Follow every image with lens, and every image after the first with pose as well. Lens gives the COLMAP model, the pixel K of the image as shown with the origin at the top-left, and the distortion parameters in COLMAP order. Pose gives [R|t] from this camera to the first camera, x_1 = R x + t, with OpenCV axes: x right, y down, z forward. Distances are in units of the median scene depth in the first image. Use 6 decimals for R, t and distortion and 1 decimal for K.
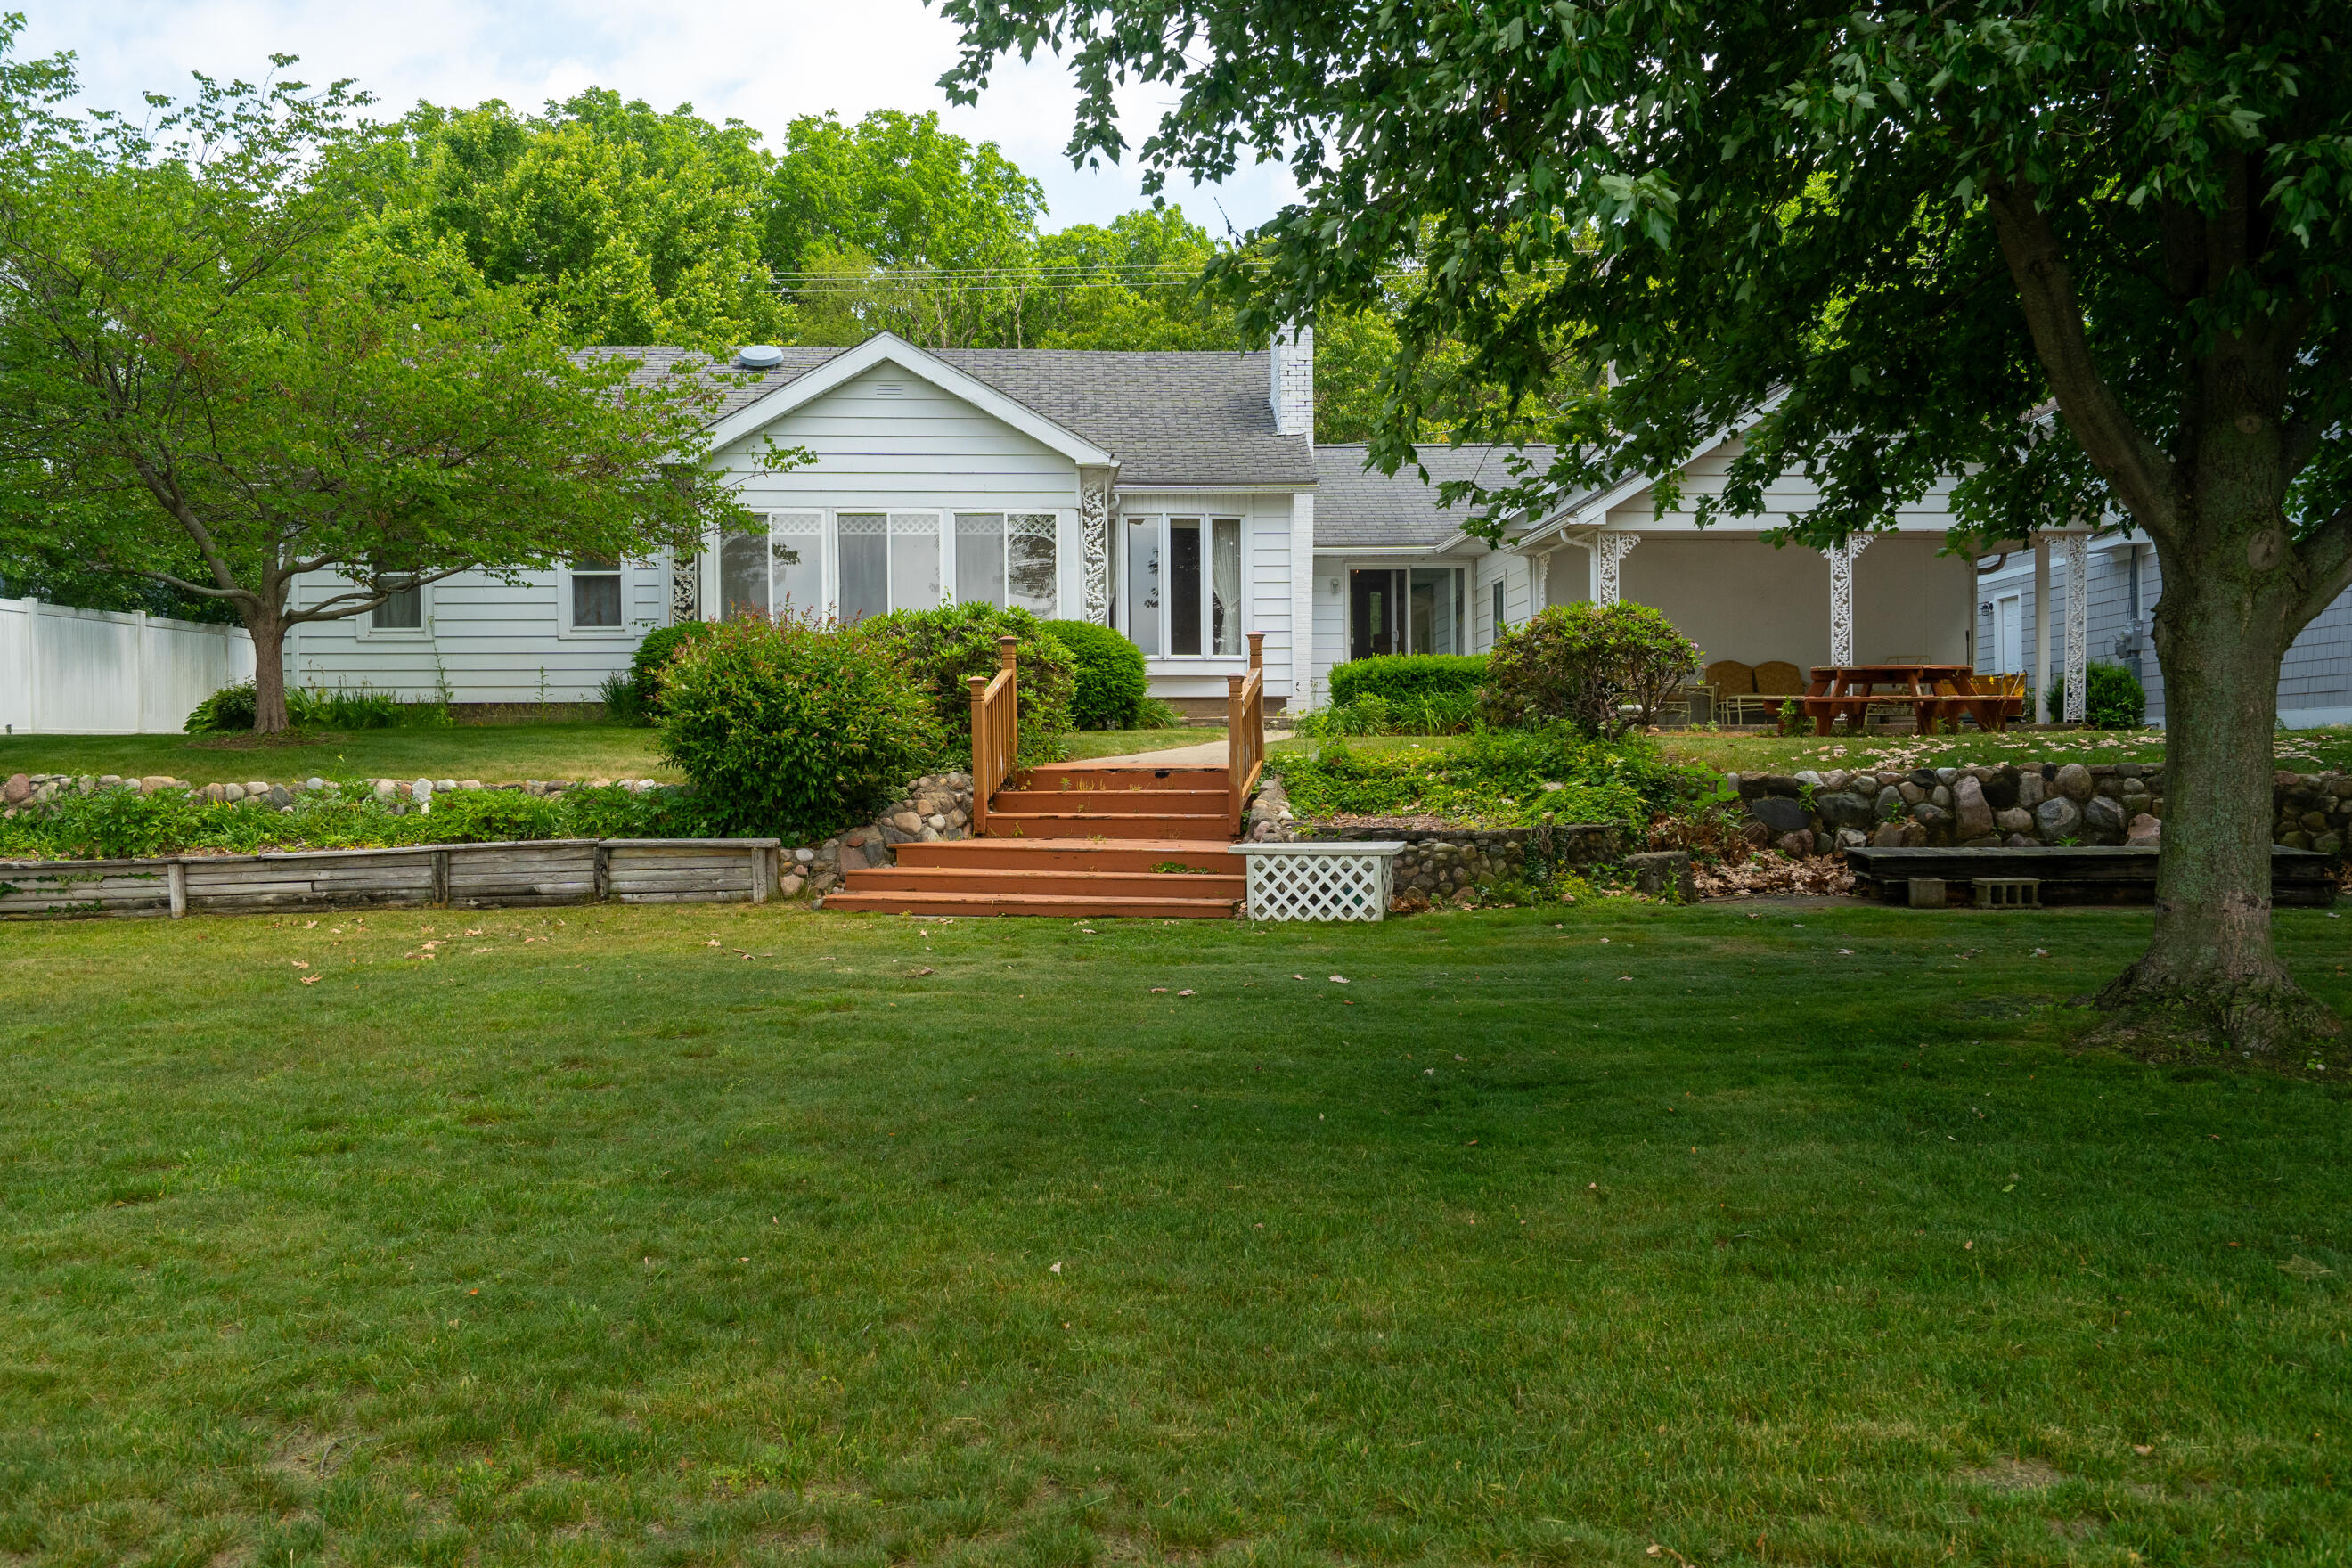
lens RADIAL K [[1913.6, 0, 1176.0], [0, 1913.6, 784.0], [0, 0, 1]] dist [-0.001547, 0.000039]
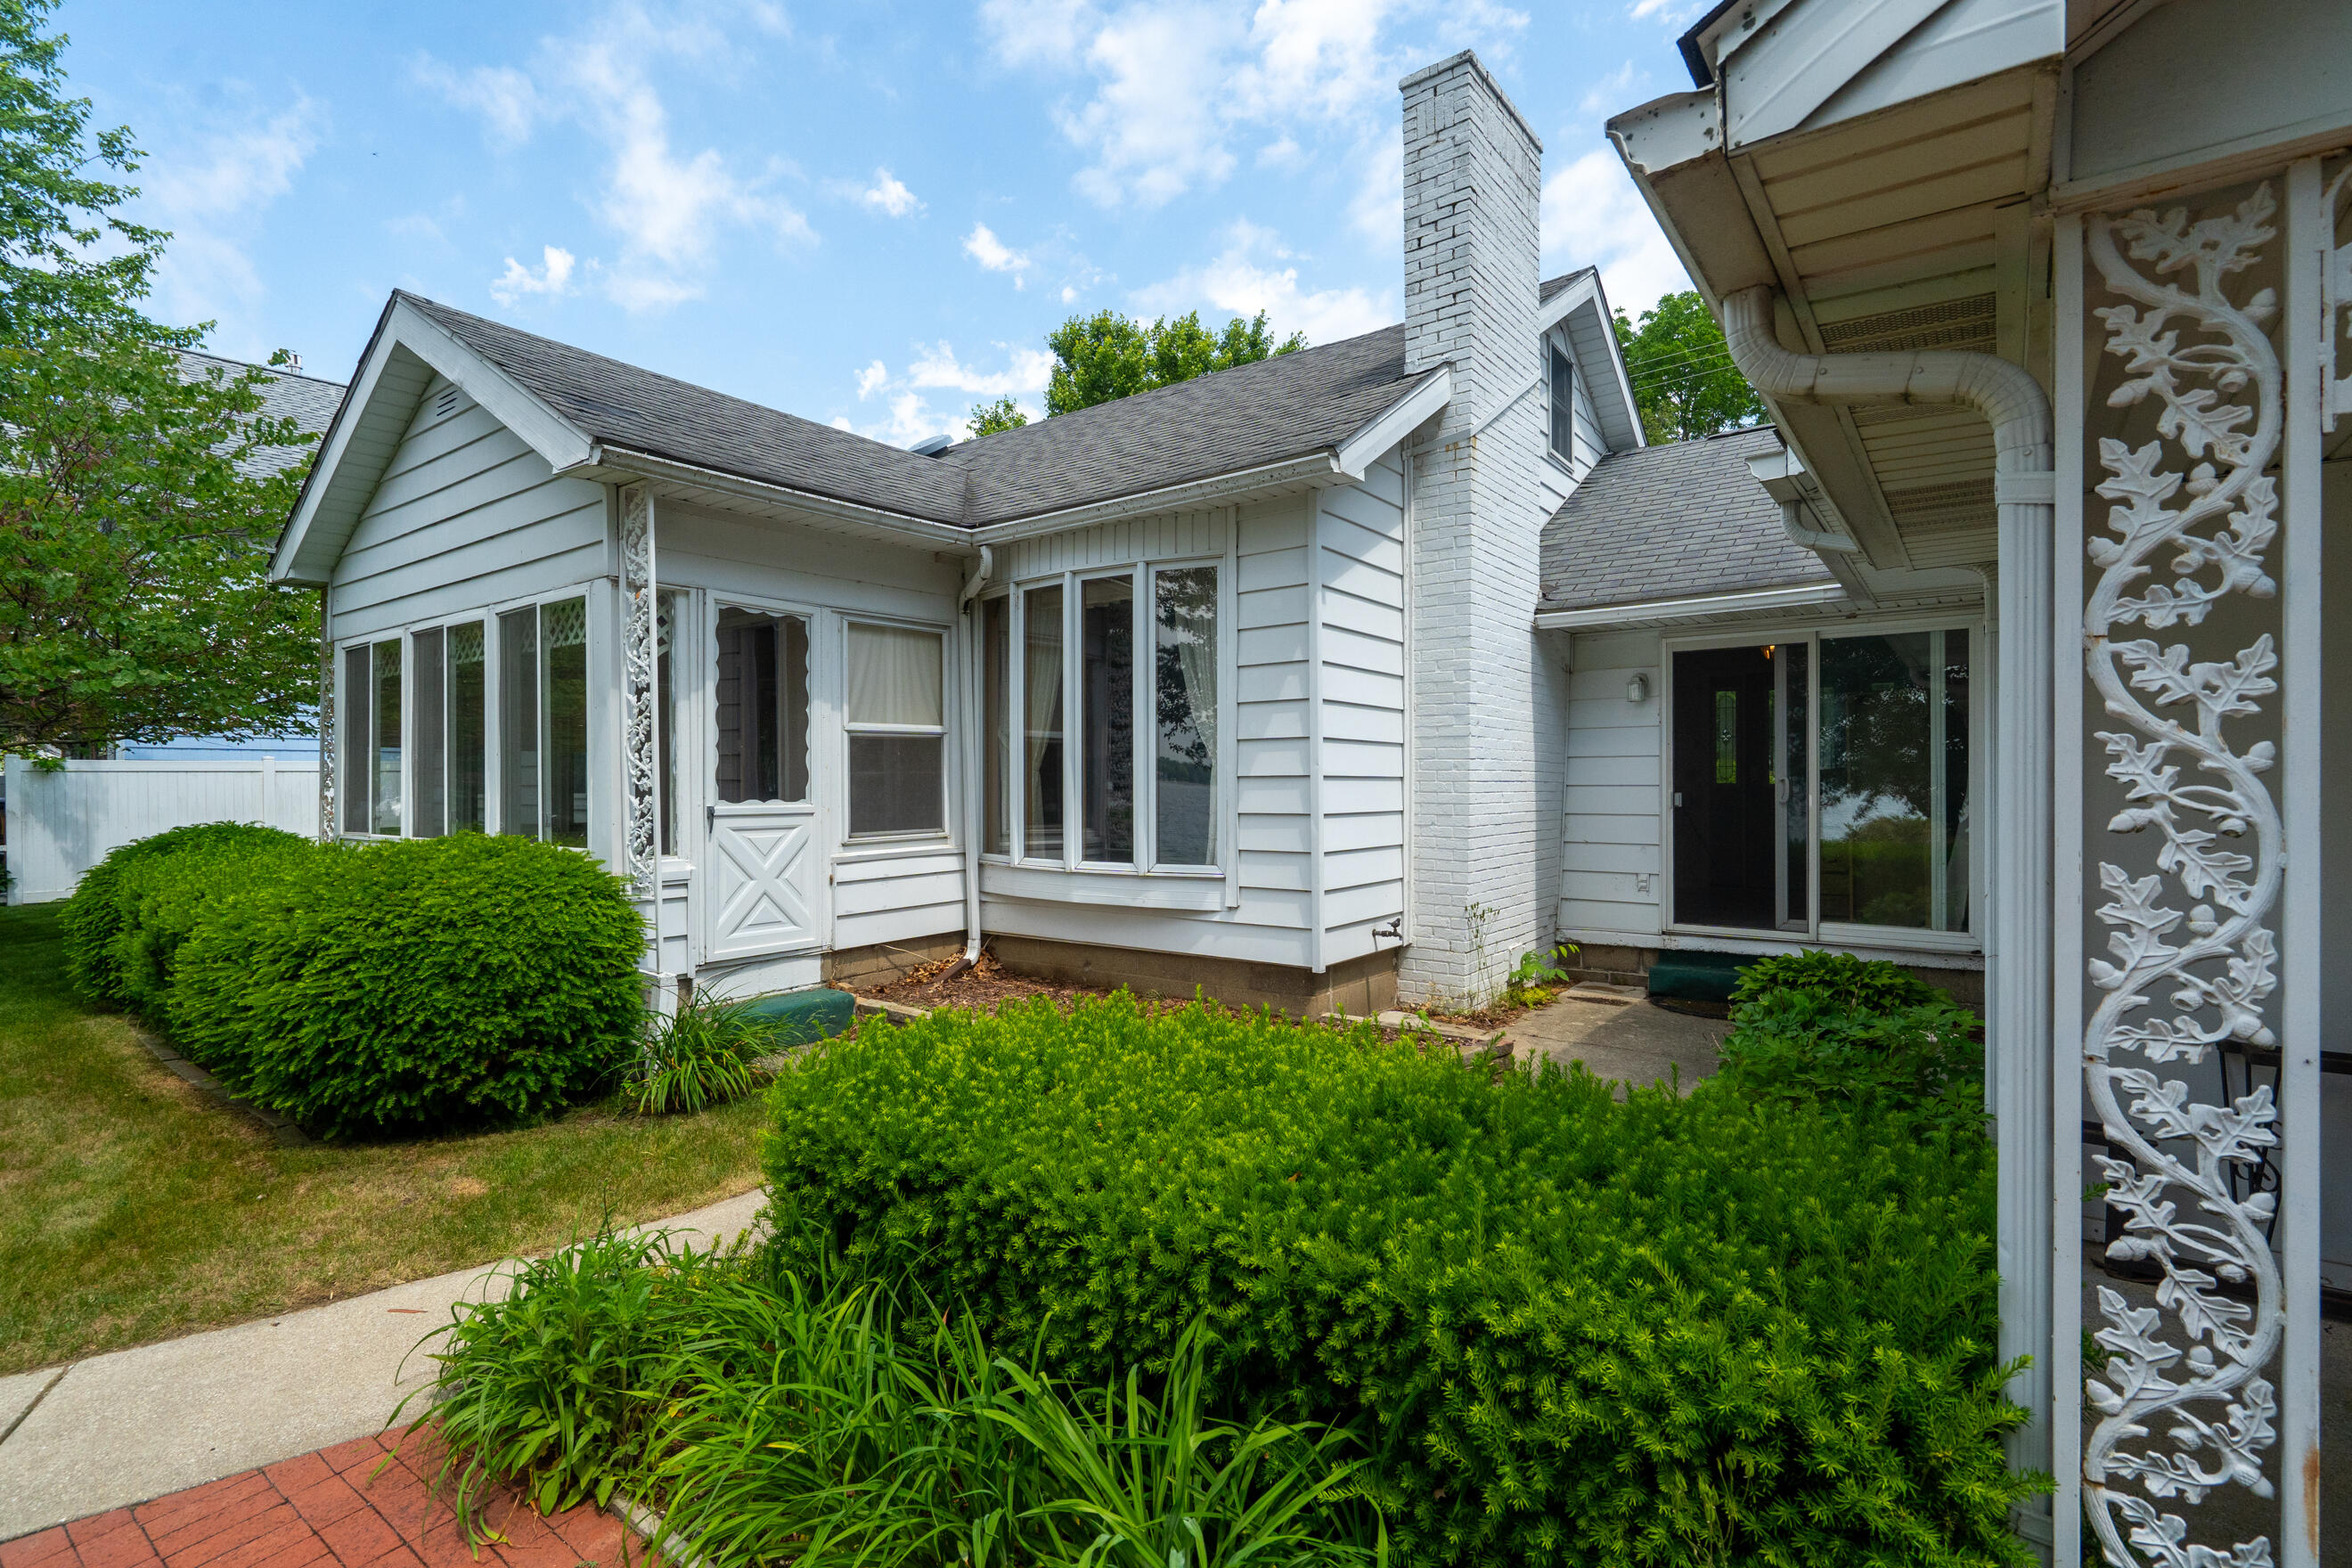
lens RADIAL K [[1083.6, 0, 1187.1], [0, 1083.6, 782.8], [0, 0, 1]] dist [0.000046, -0.000079]
pose [[0.761925, 0.002646, -0.647660, 0.298727], [-0.008894, 0.999940, -0.006378, -0.131574], [0.647604, 0.010620, 0.761903, 1.235279]]
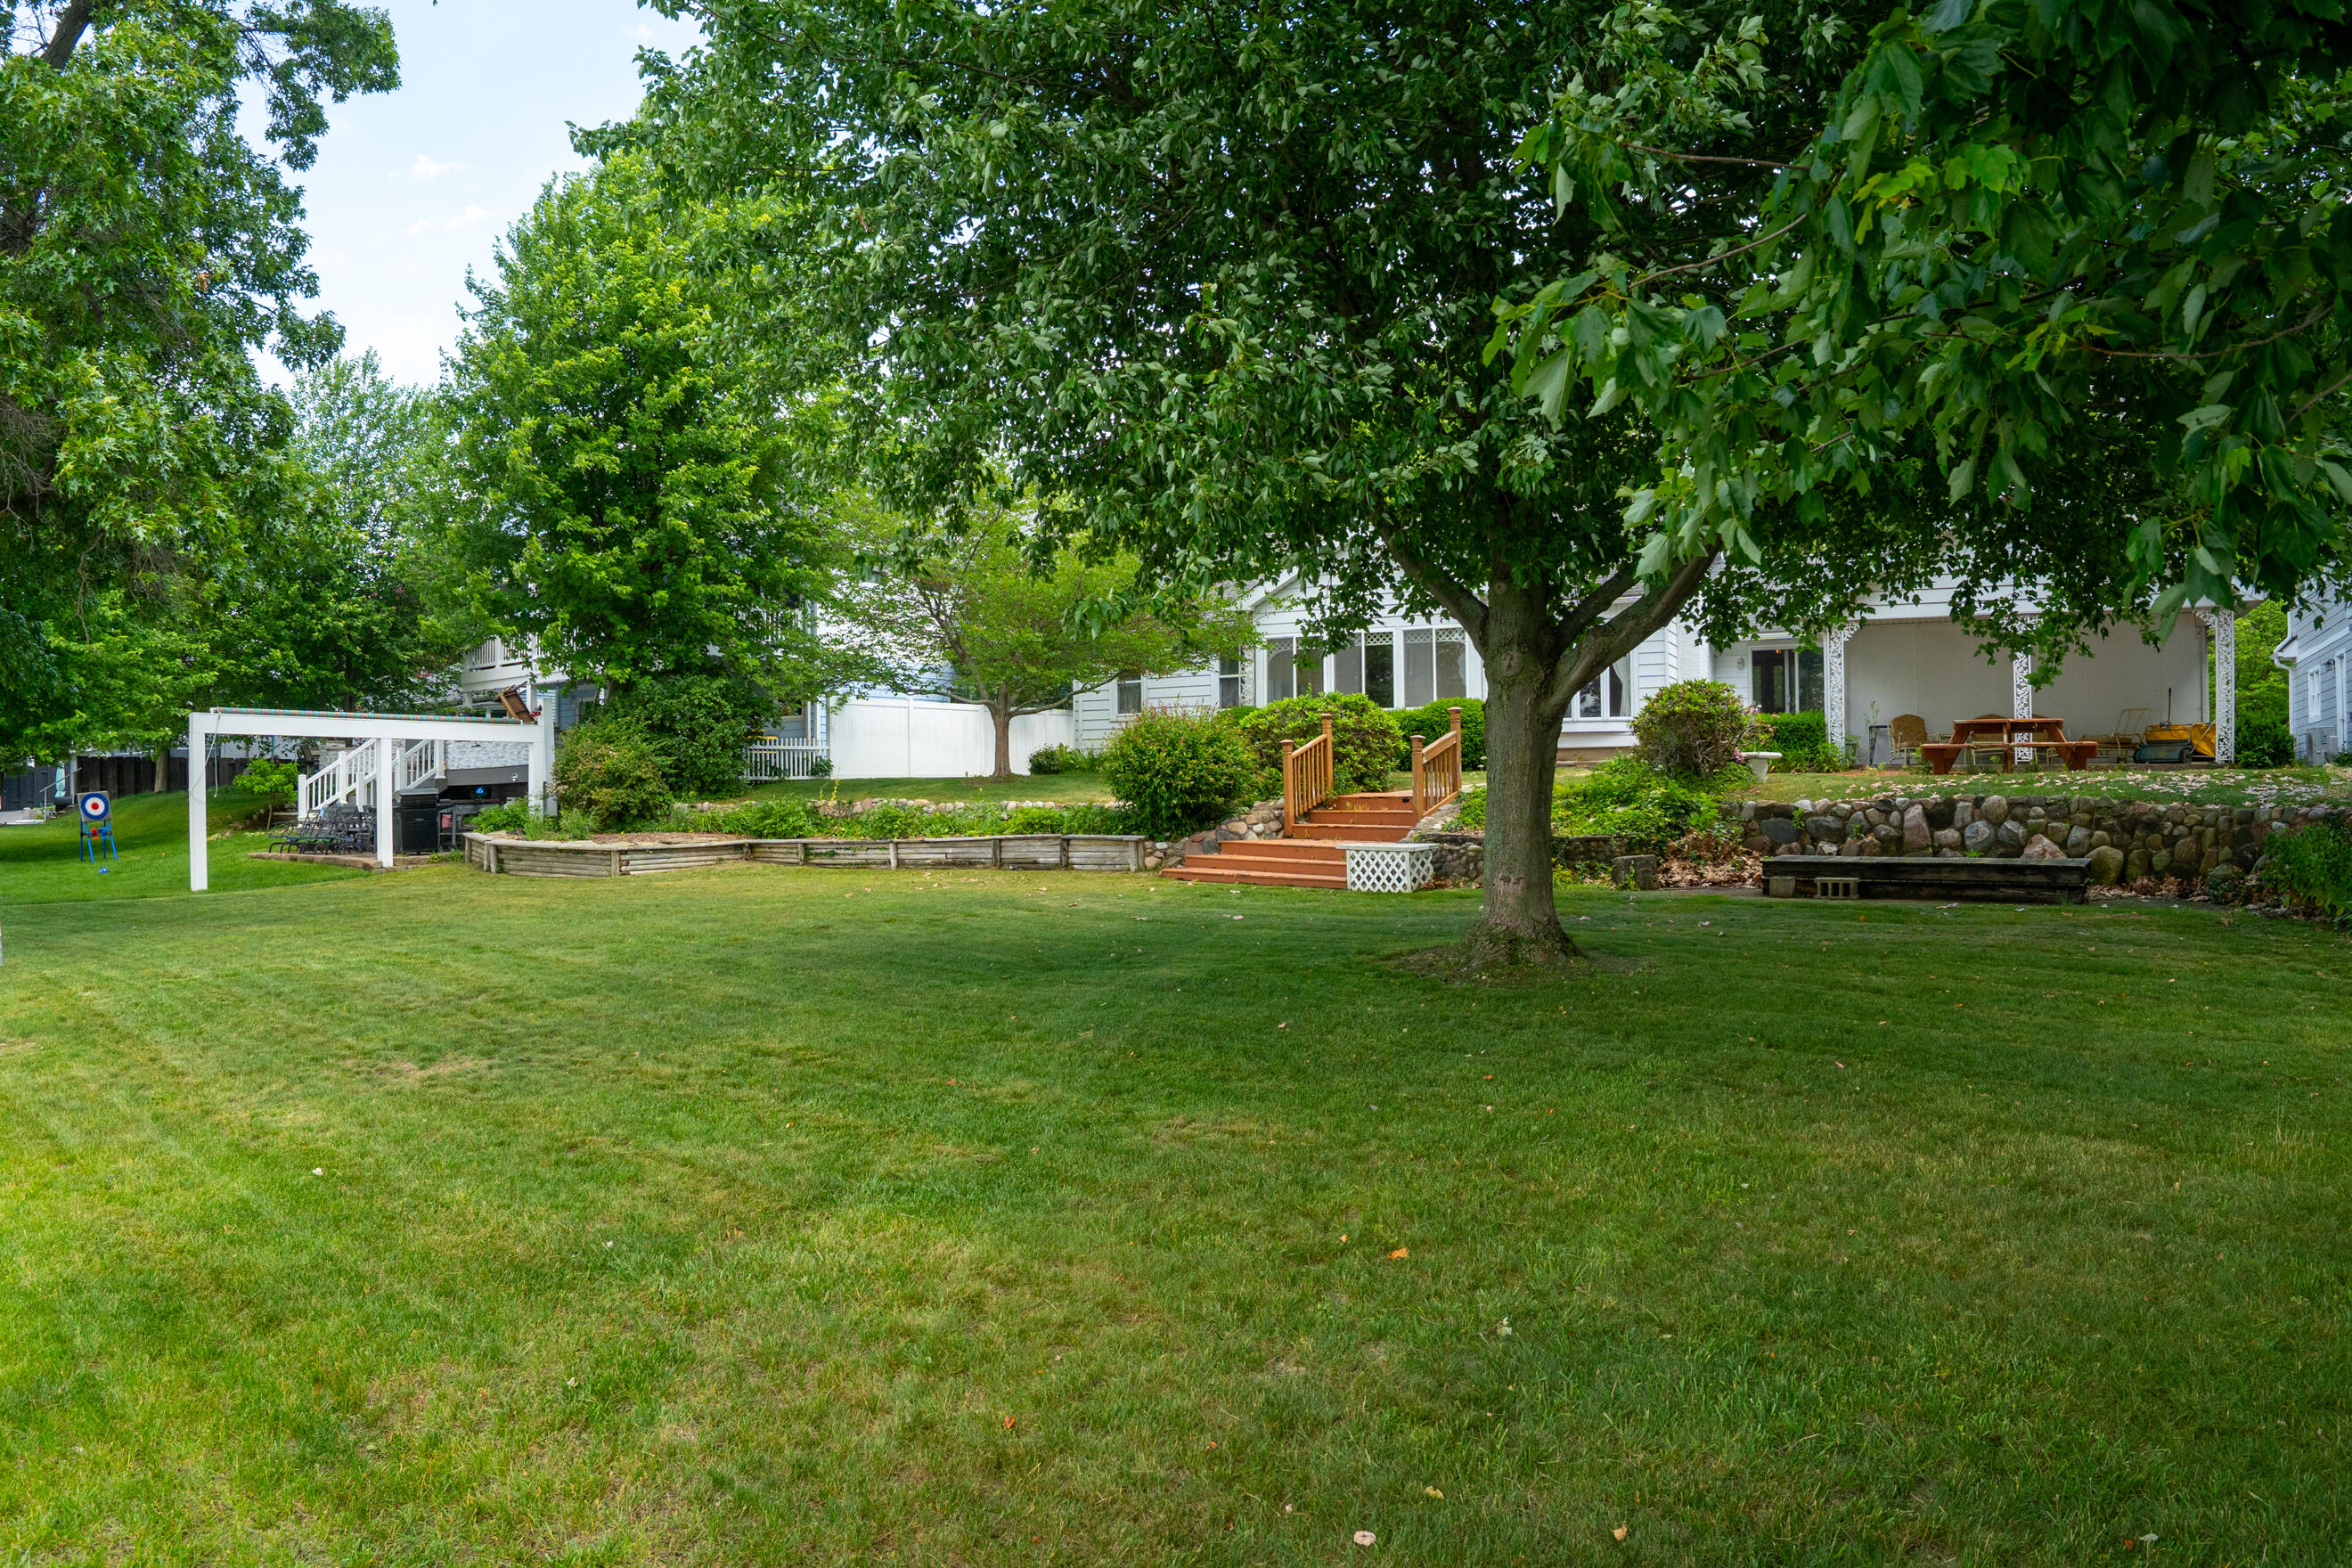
lens RADIAL K [[1462.5, 0, 1175.0], [0, 1462.5, 807.5], [0, 0, 1]] dist [-0.179599, 0.000541]
pose [[0.837539, 0.007166, -0.546330, 0.505595], [-0.007222, 0.999972, 0.002046, -0.000326], [0.546330, 0.002232, 0.837567, -0.098984]]
